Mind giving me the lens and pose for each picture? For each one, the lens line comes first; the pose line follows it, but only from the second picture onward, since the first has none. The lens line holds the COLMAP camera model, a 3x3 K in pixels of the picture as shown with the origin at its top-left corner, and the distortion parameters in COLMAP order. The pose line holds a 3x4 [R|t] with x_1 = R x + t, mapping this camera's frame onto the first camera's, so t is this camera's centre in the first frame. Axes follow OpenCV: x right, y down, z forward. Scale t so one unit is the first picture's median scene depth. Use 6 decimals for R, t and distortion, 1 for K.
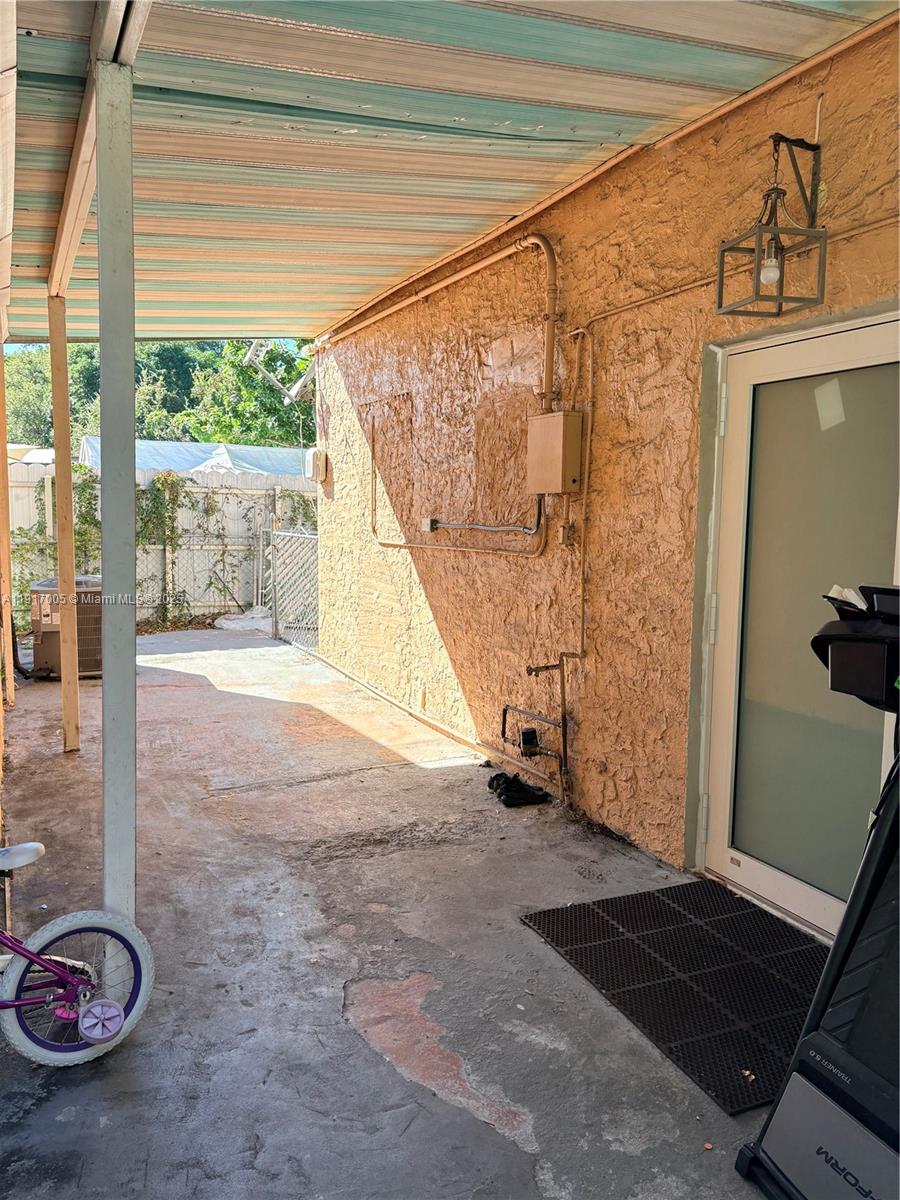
lens RADIAL K [[906.4, 0, 442.3], [0, 906.4, 604.0], [0, 0, 1]] dist [0.047027, -0.045927]
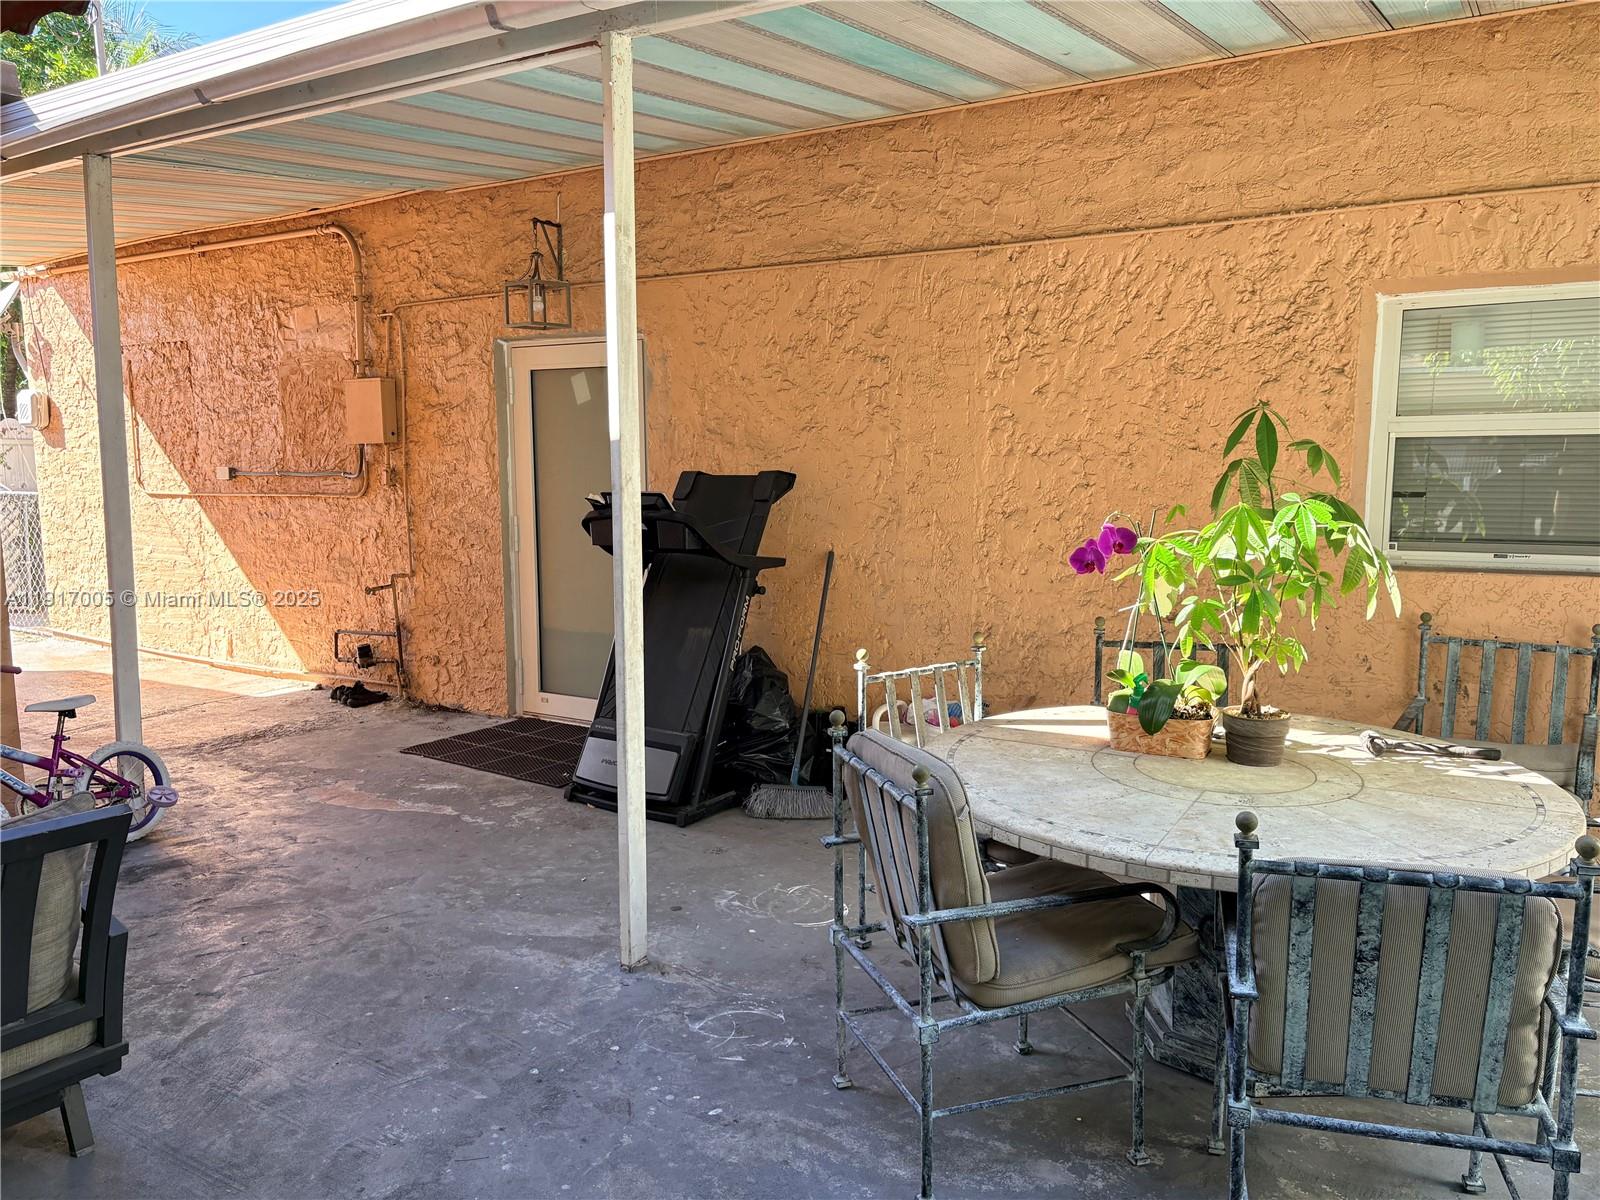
lens RADIAL K [[1208.6, 0, 794.6], [0, 1208.6, 602.3], [0, 0, 1]] dist [0.047027, -0.045927]
pose [[0.845964, -0.079395, 0.527297, -0.288310], [0.069738, 0.996833, 0.038210, 0.069257], [-0.528661, 0.004448, 0.848822, -0.706583]]
